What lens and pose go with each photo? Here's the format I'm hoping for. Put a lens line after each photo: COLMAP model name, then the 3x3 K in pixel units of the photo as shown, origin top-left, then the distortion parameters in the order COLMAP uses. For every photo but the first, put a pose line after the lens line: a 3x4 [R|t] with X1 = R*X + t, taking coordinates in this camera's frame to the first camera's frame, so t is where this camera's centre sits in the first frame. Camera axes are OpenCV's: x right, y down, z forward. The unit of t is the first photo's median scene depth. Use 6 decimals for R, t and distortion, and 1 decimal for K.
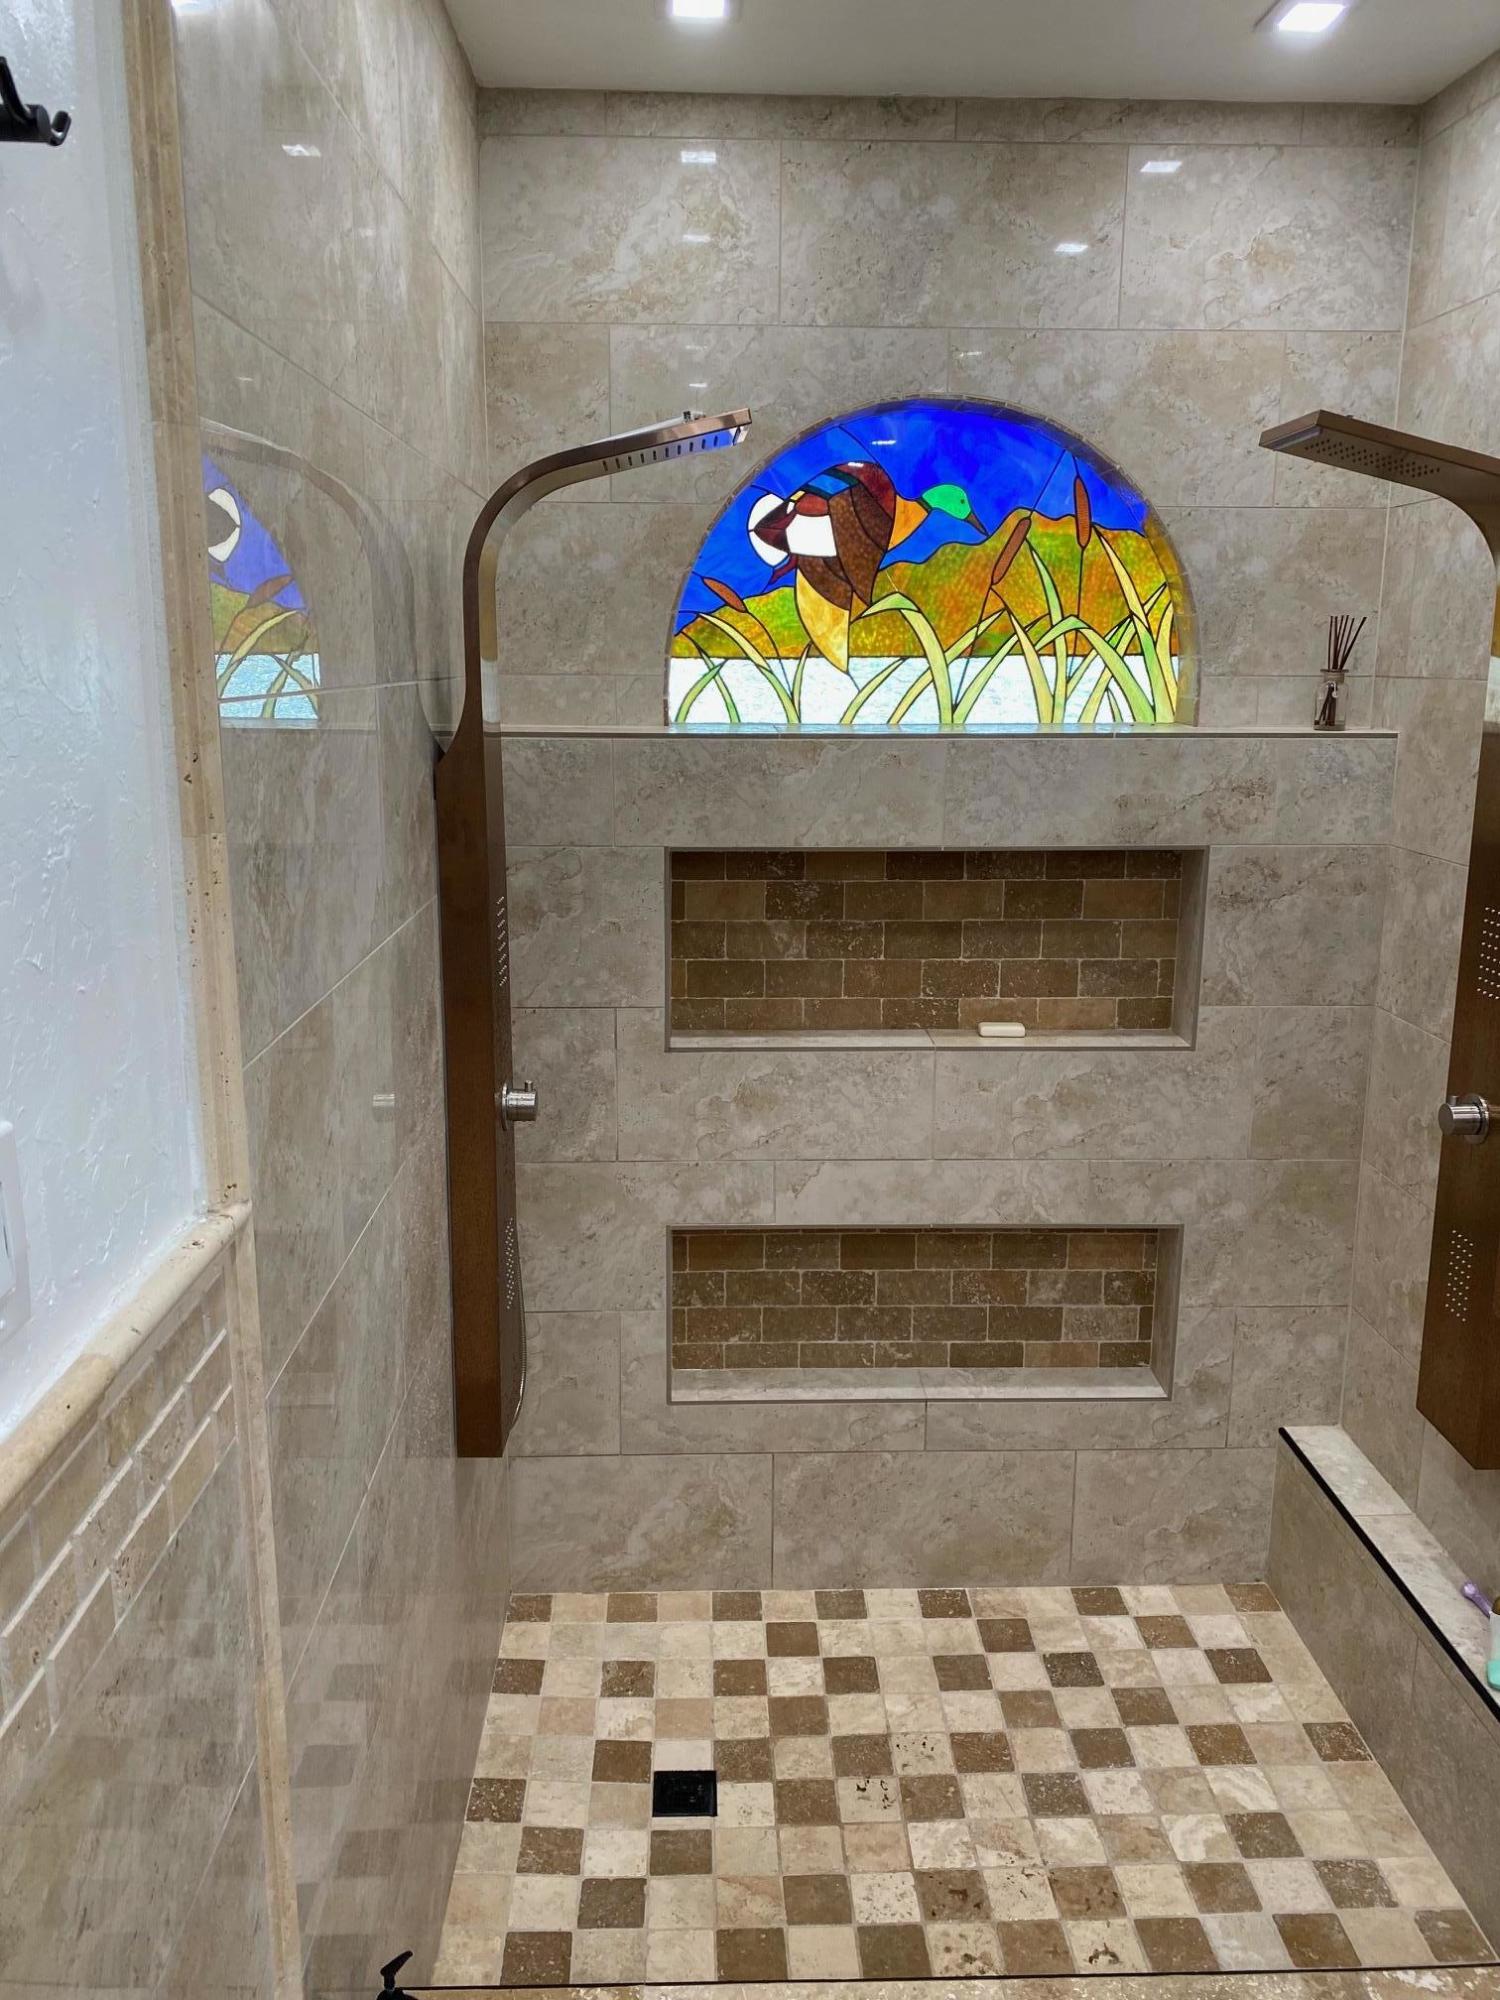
lens RADIAL K [[1499.4, 0, 741.3], [0, 1499.4, 1005.2], [0, 0, 1]] dist [0.043692, -0.070784]
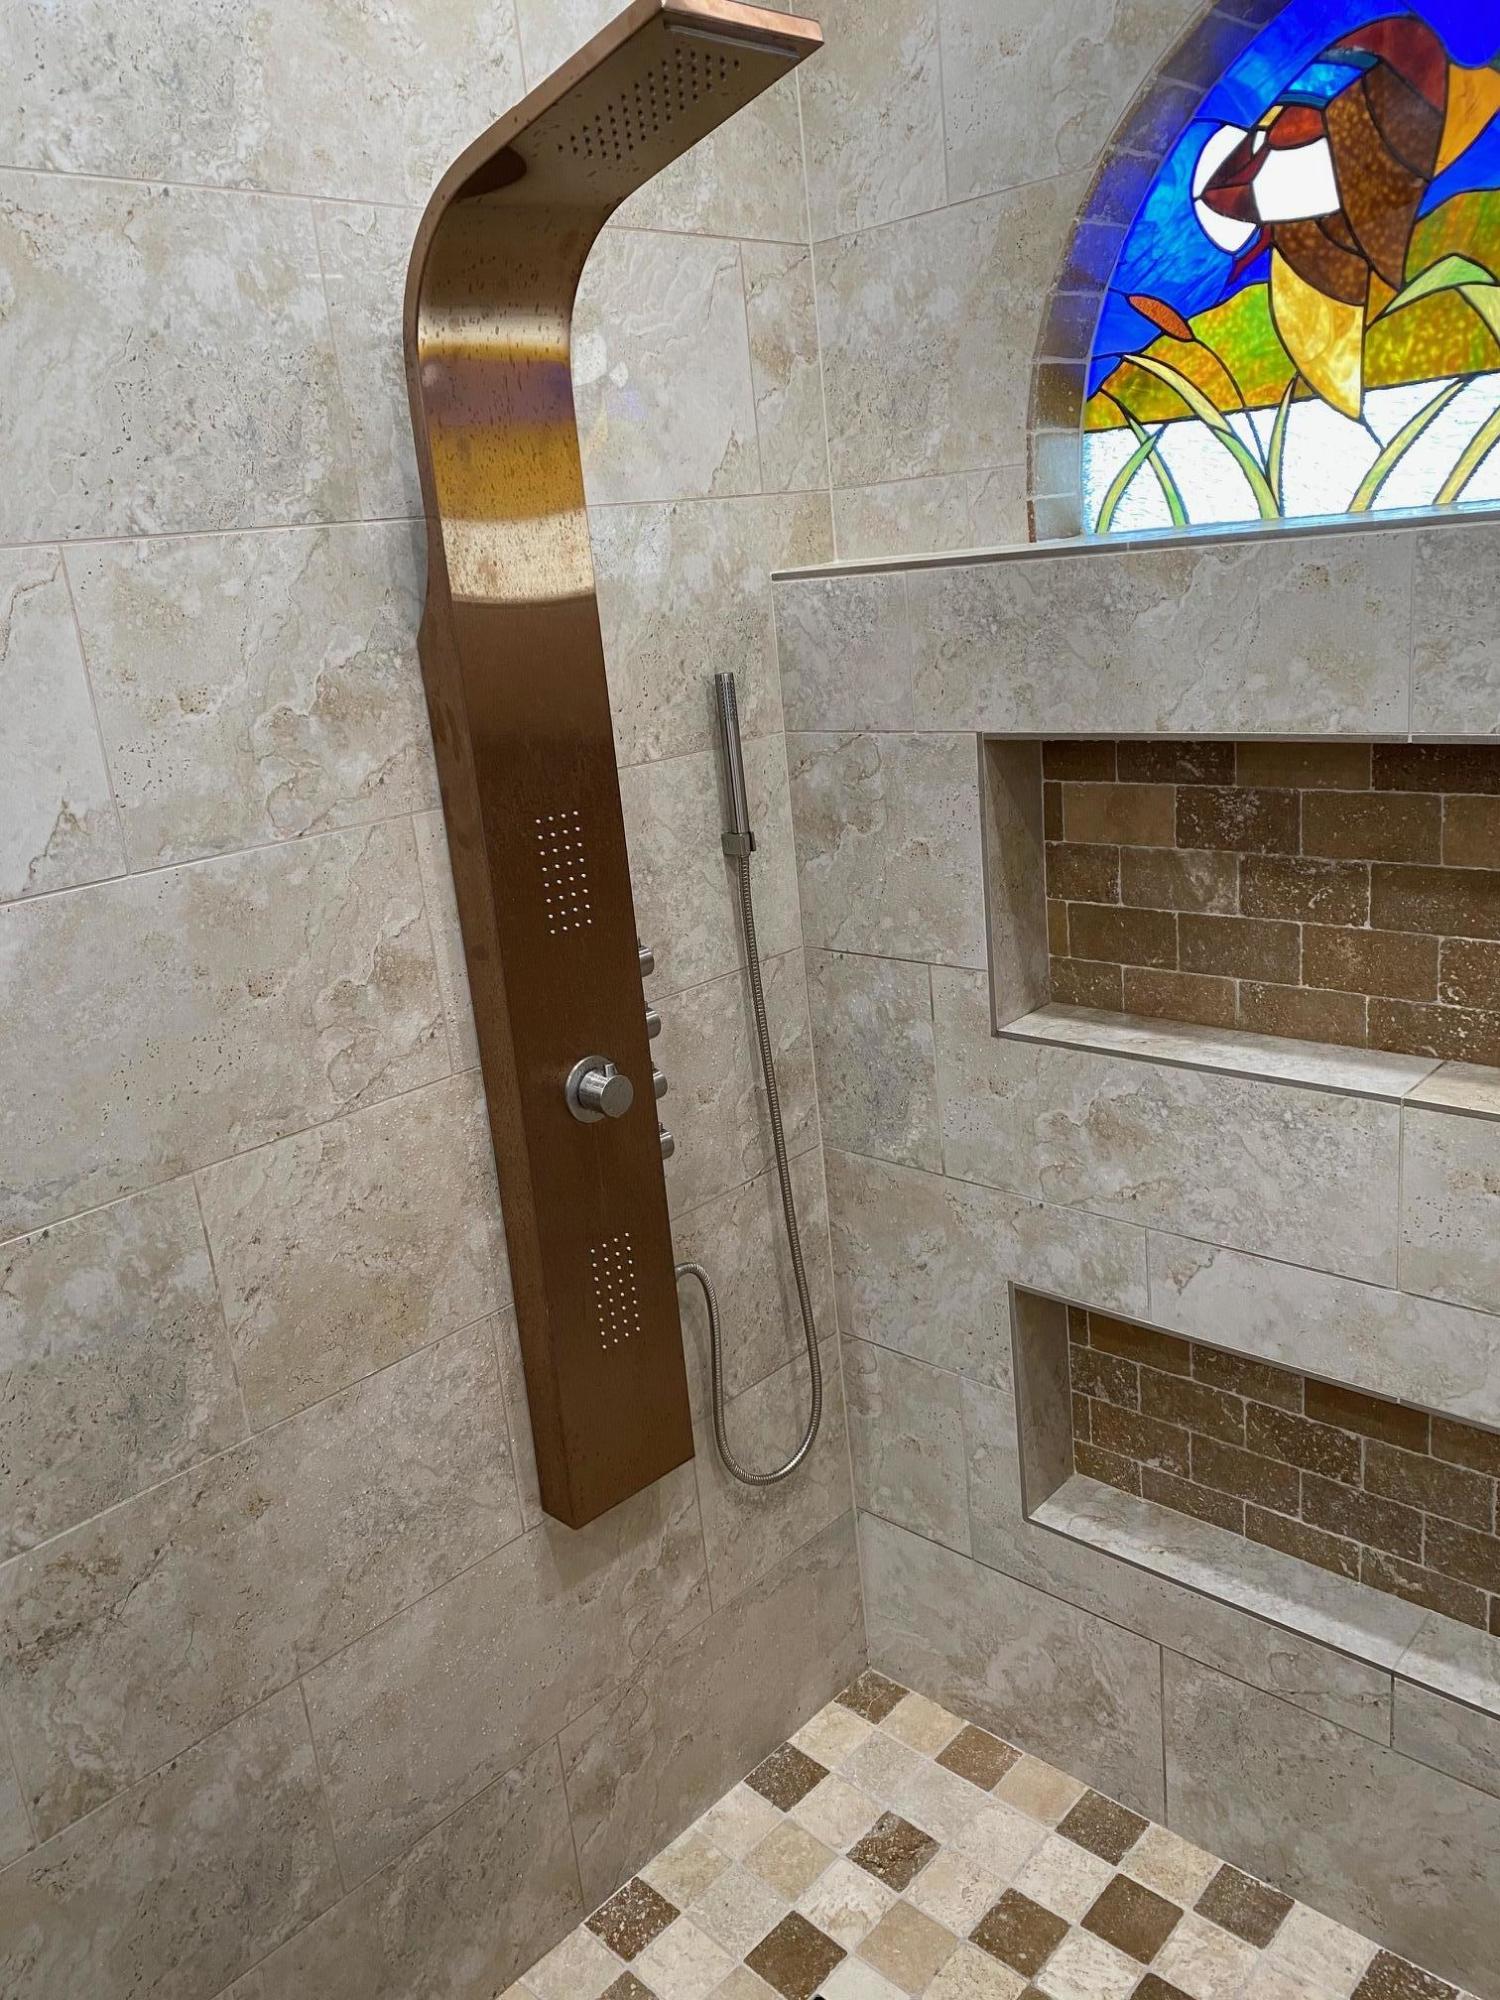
lens RADIAL K [[1509.0, 0, 748.9], [0, 1509.0, 990.8], [0, 0, 1]] dist [-0.005246, -0.007413]
pose [[0.701698, 0.127683, -0.700940, 0.338504], [-0.058004, 0.990783, 0.122413, -0.064537], [0.710109, -0.045240, 0.702636, 0.431692]]
